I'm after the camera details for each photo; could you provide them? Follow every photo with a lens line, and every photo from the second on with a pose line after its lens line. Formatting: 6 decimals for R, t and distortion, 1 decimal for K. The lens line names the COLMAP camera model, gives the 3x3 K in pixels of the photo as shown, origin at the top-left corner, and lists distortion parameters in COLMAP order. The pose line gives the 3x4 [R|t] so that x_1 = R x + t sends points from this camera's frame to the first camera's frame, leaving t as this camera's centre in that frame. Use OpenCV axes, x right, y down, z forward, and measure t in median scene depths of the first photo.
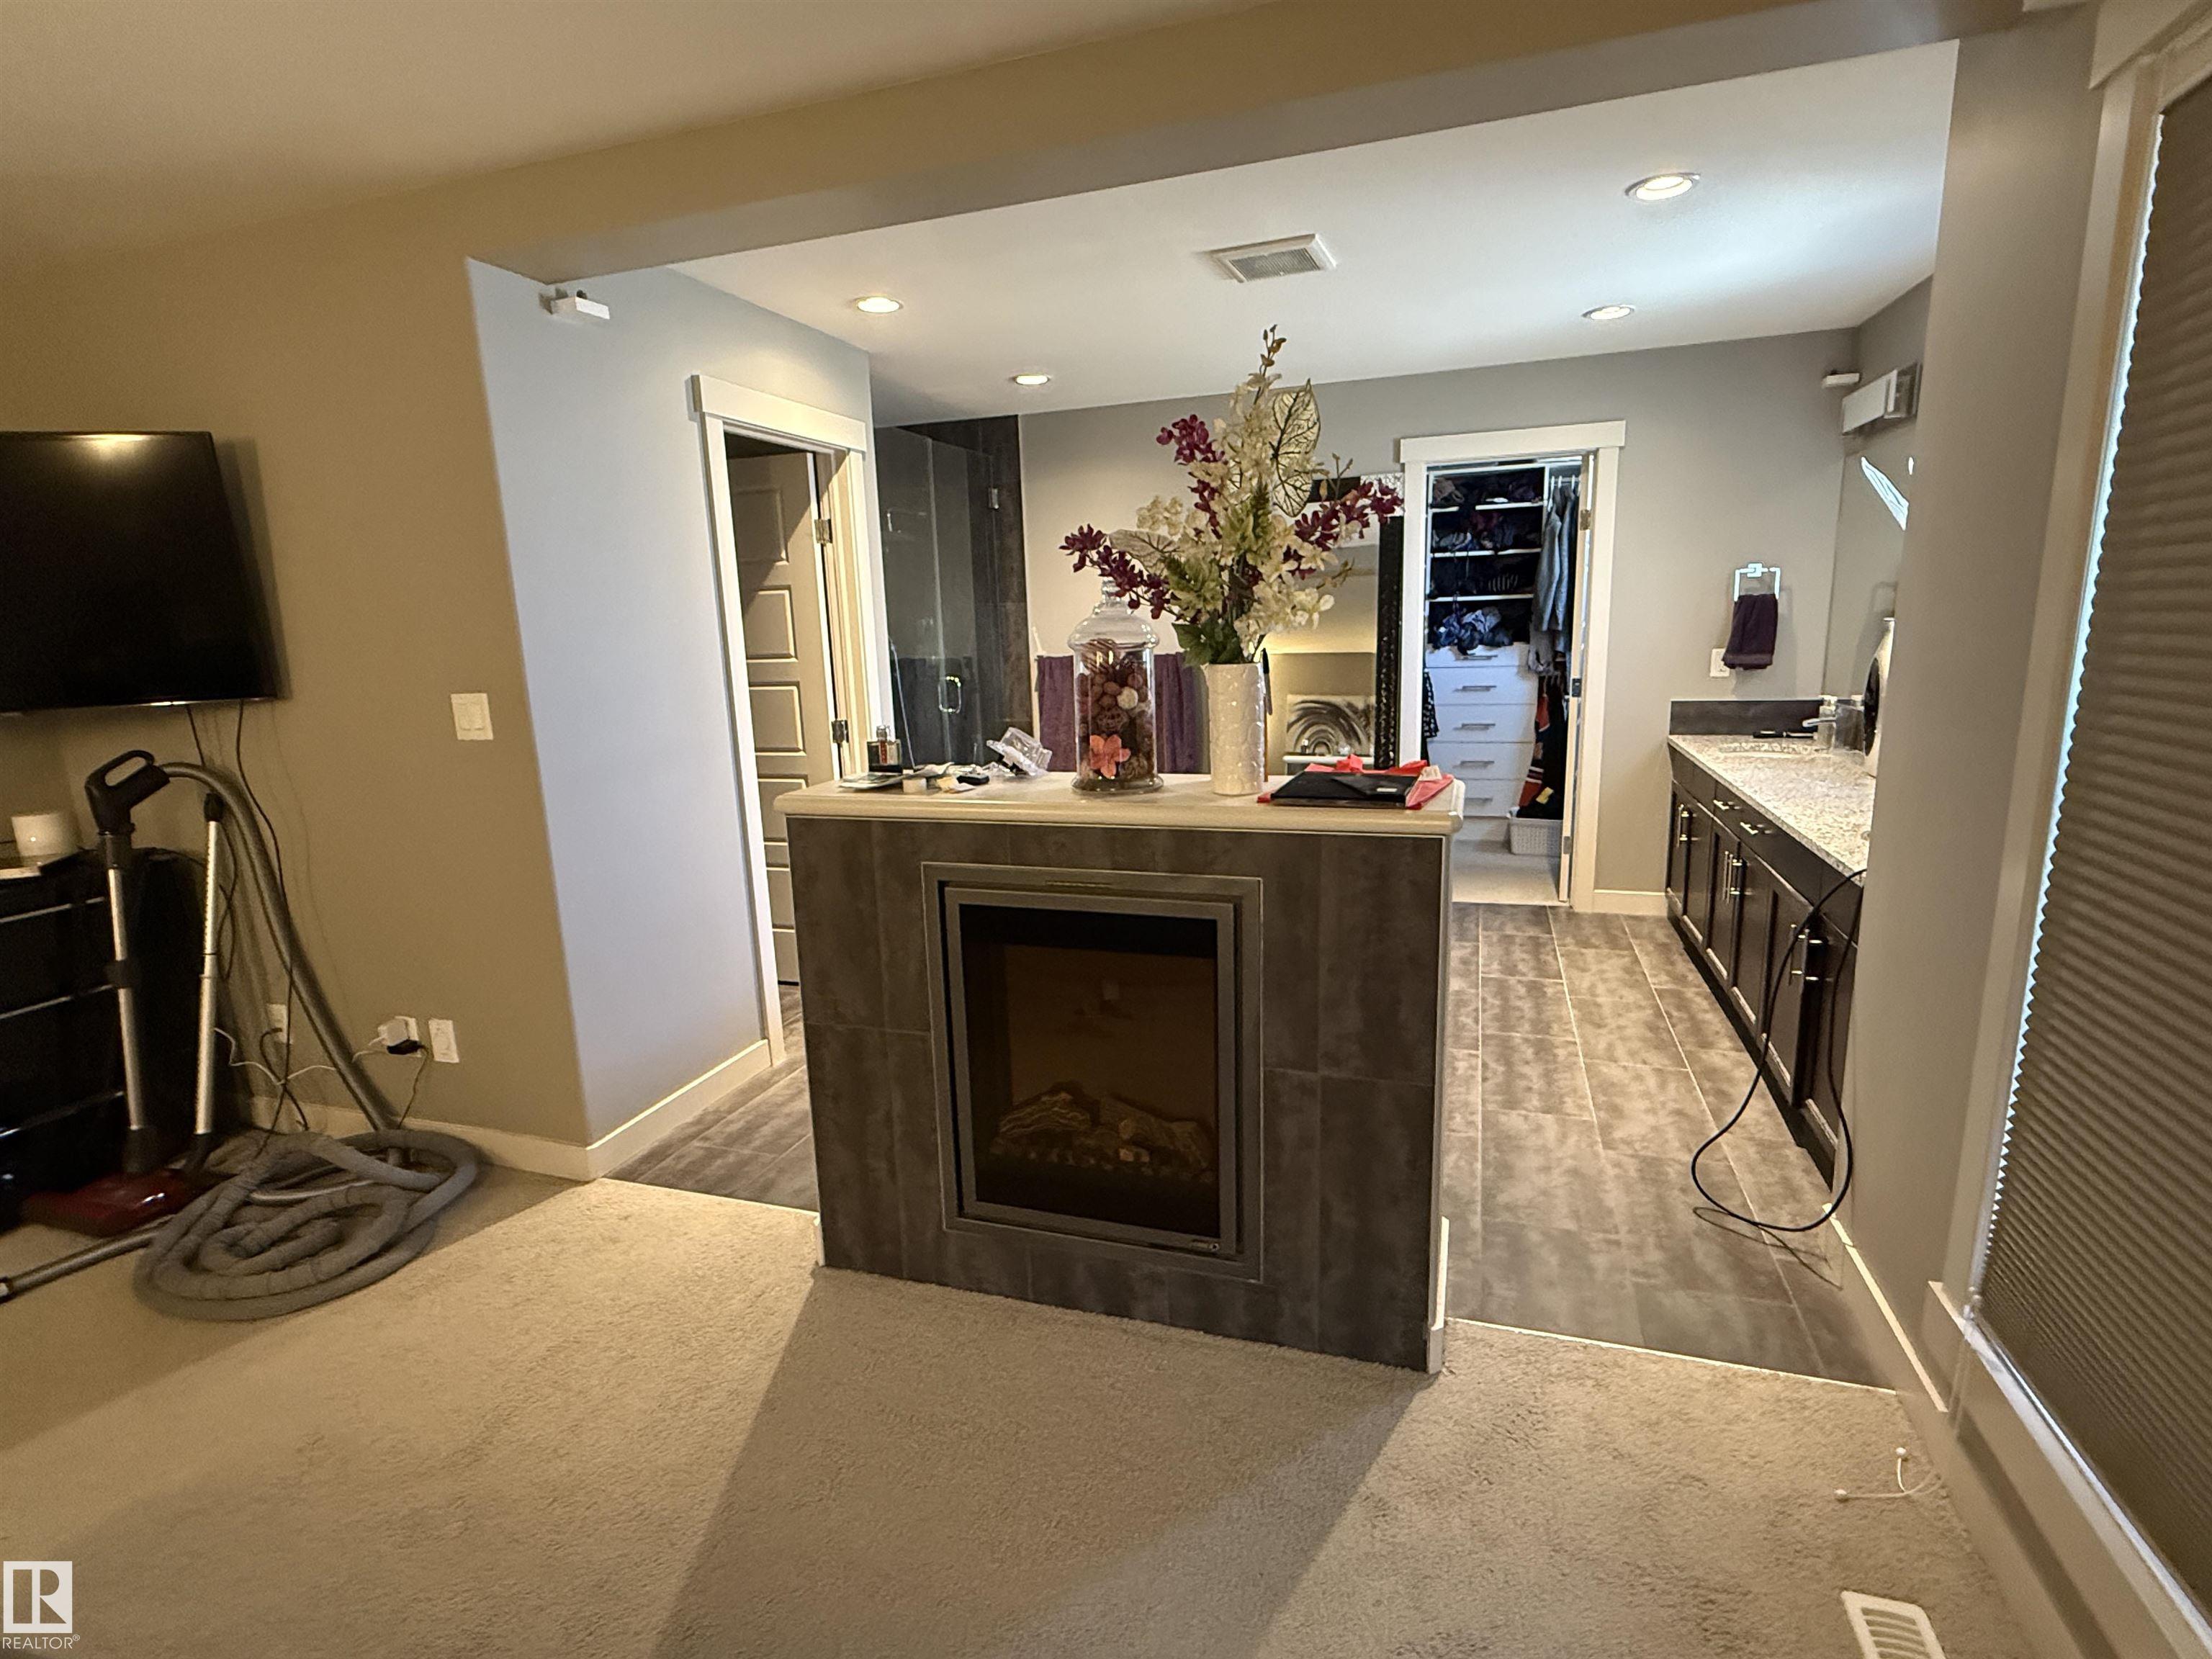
lens RADIAL K [[1090.7, 0, 1106.0], [0, 1090.7, 829.5], [0, 0, 1]] dist [0.001630, 0.001283]
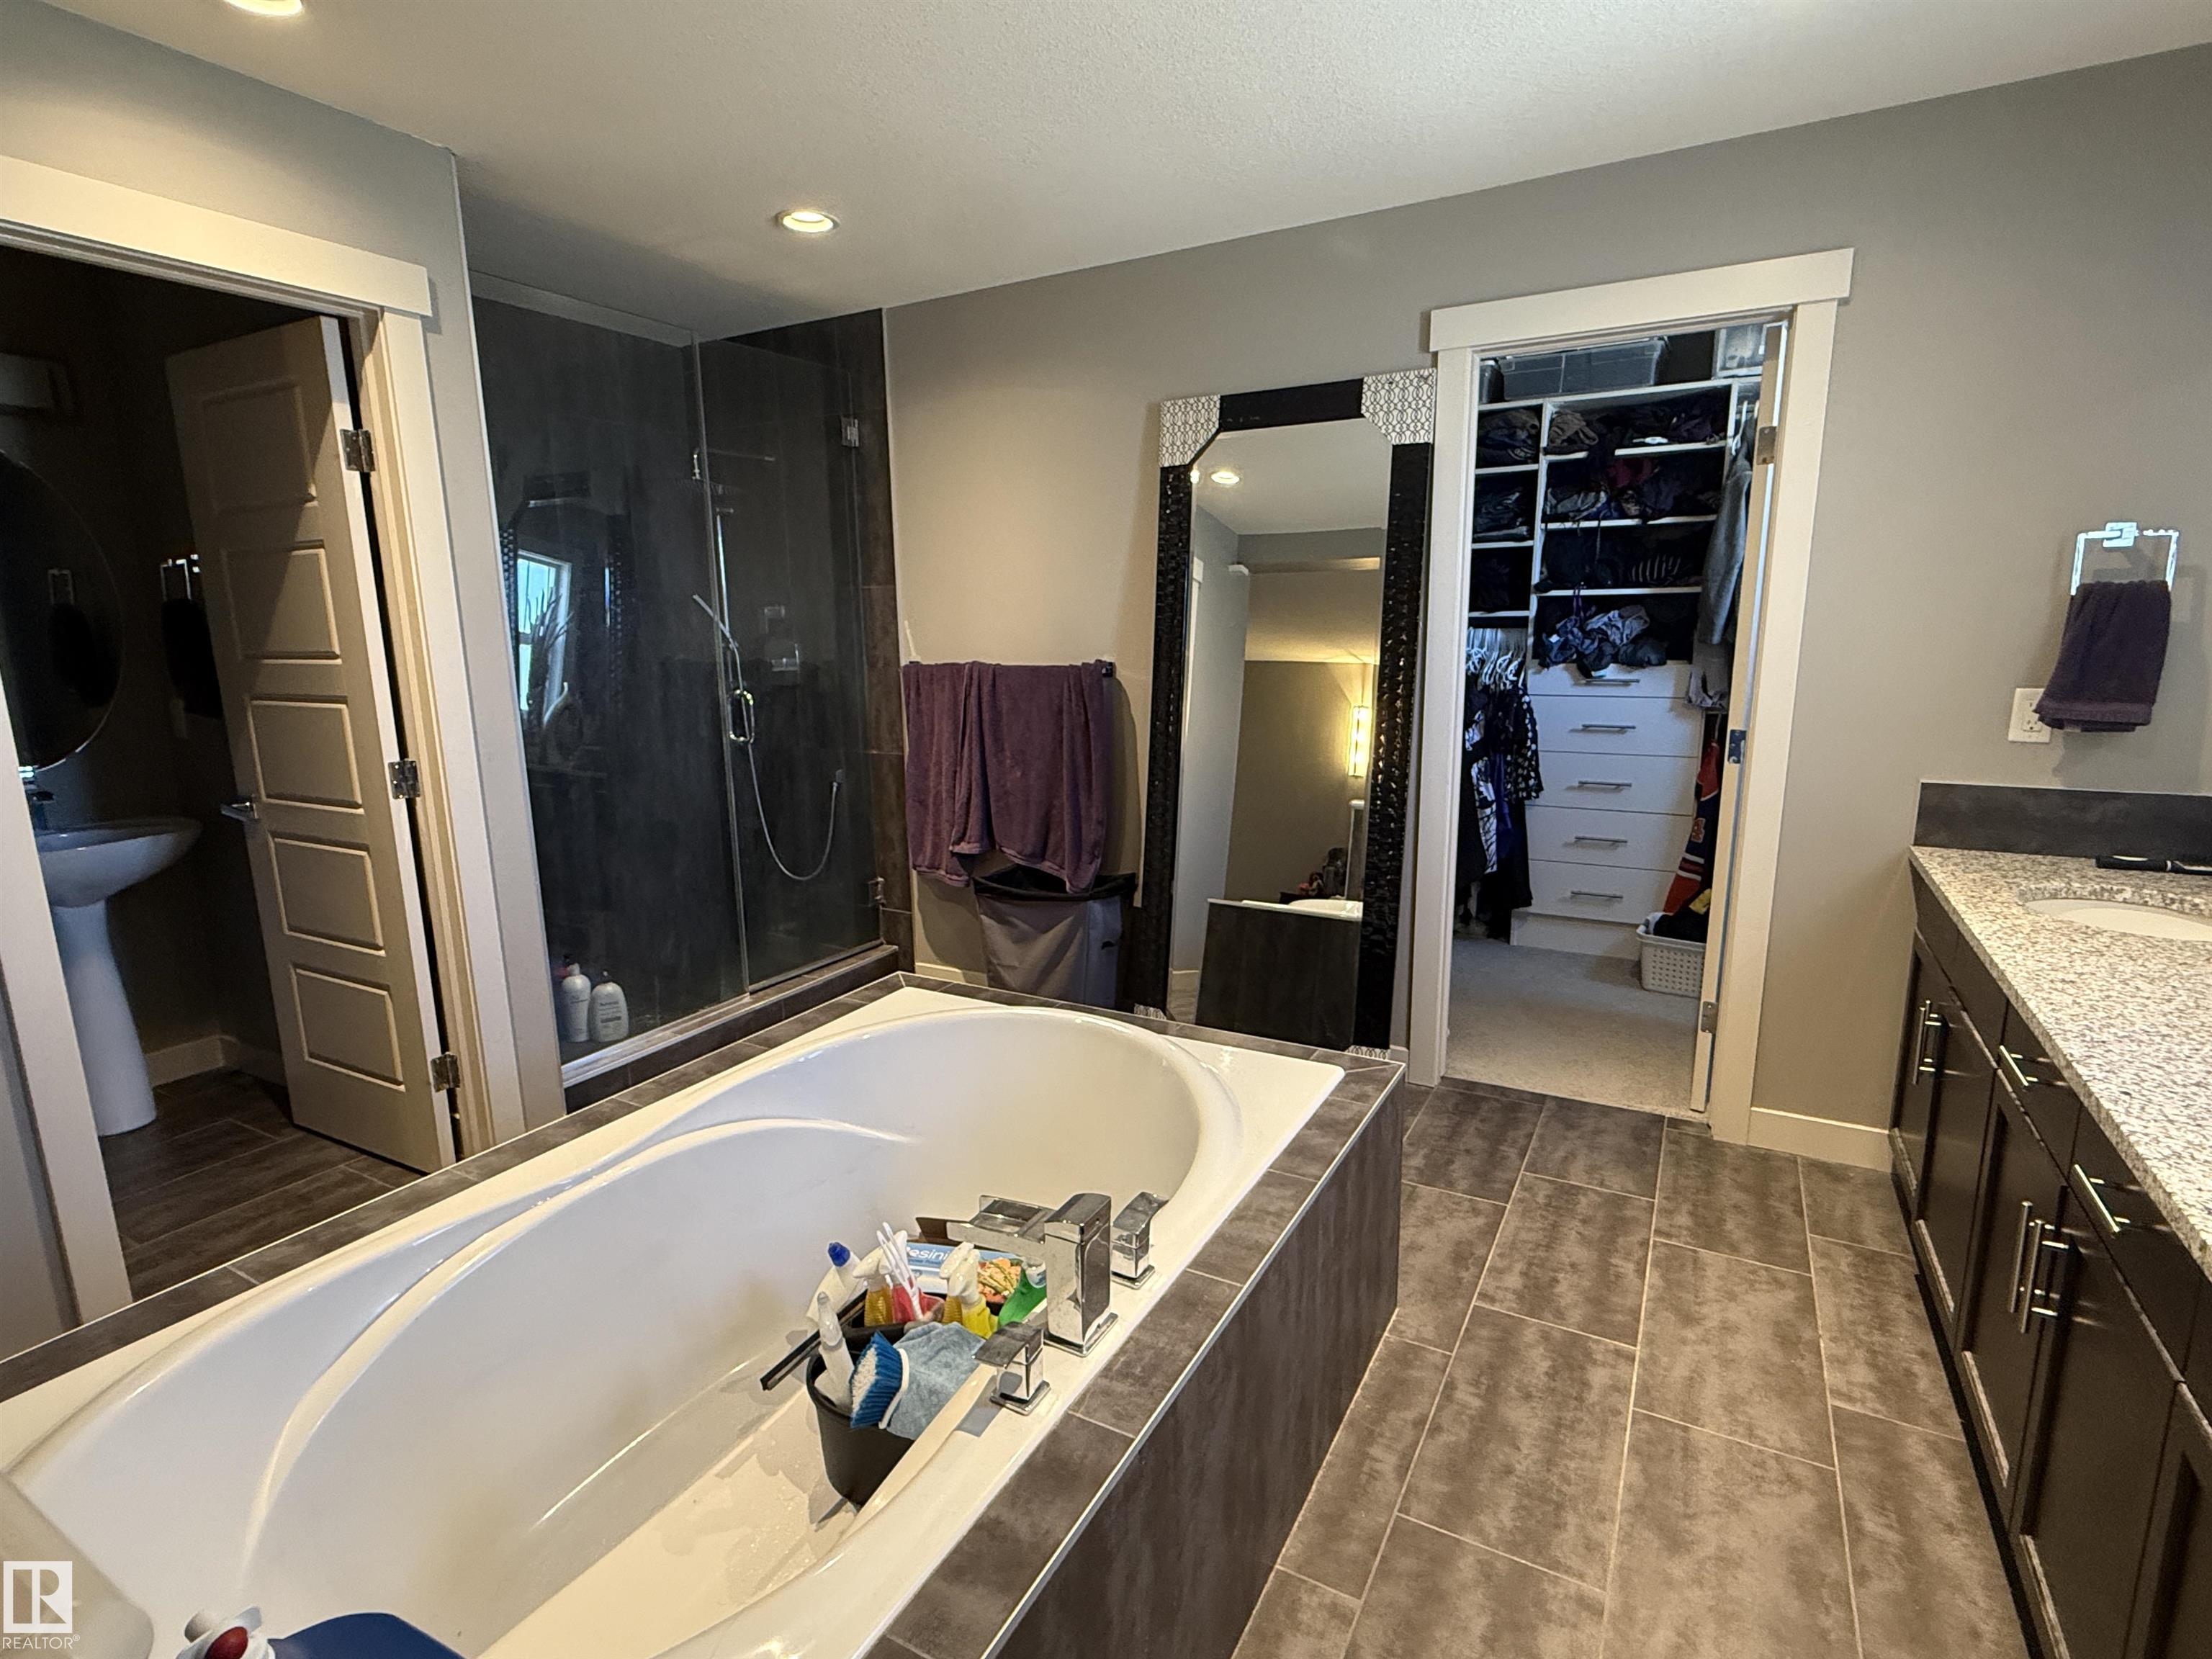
lens RADIAL K [[1090.7, 0, 1106.0], [0, 1090.7, 829.5], [0, 0, 1]] dist [0.001630, 0.001283]
pose [[0.982452, 0.055042, -0.178209, 0.217867], [-0.054942, 0.998474, 0.005498, -0.073758], [0.178240, 0.004389, 0.983977, 0.394471]]
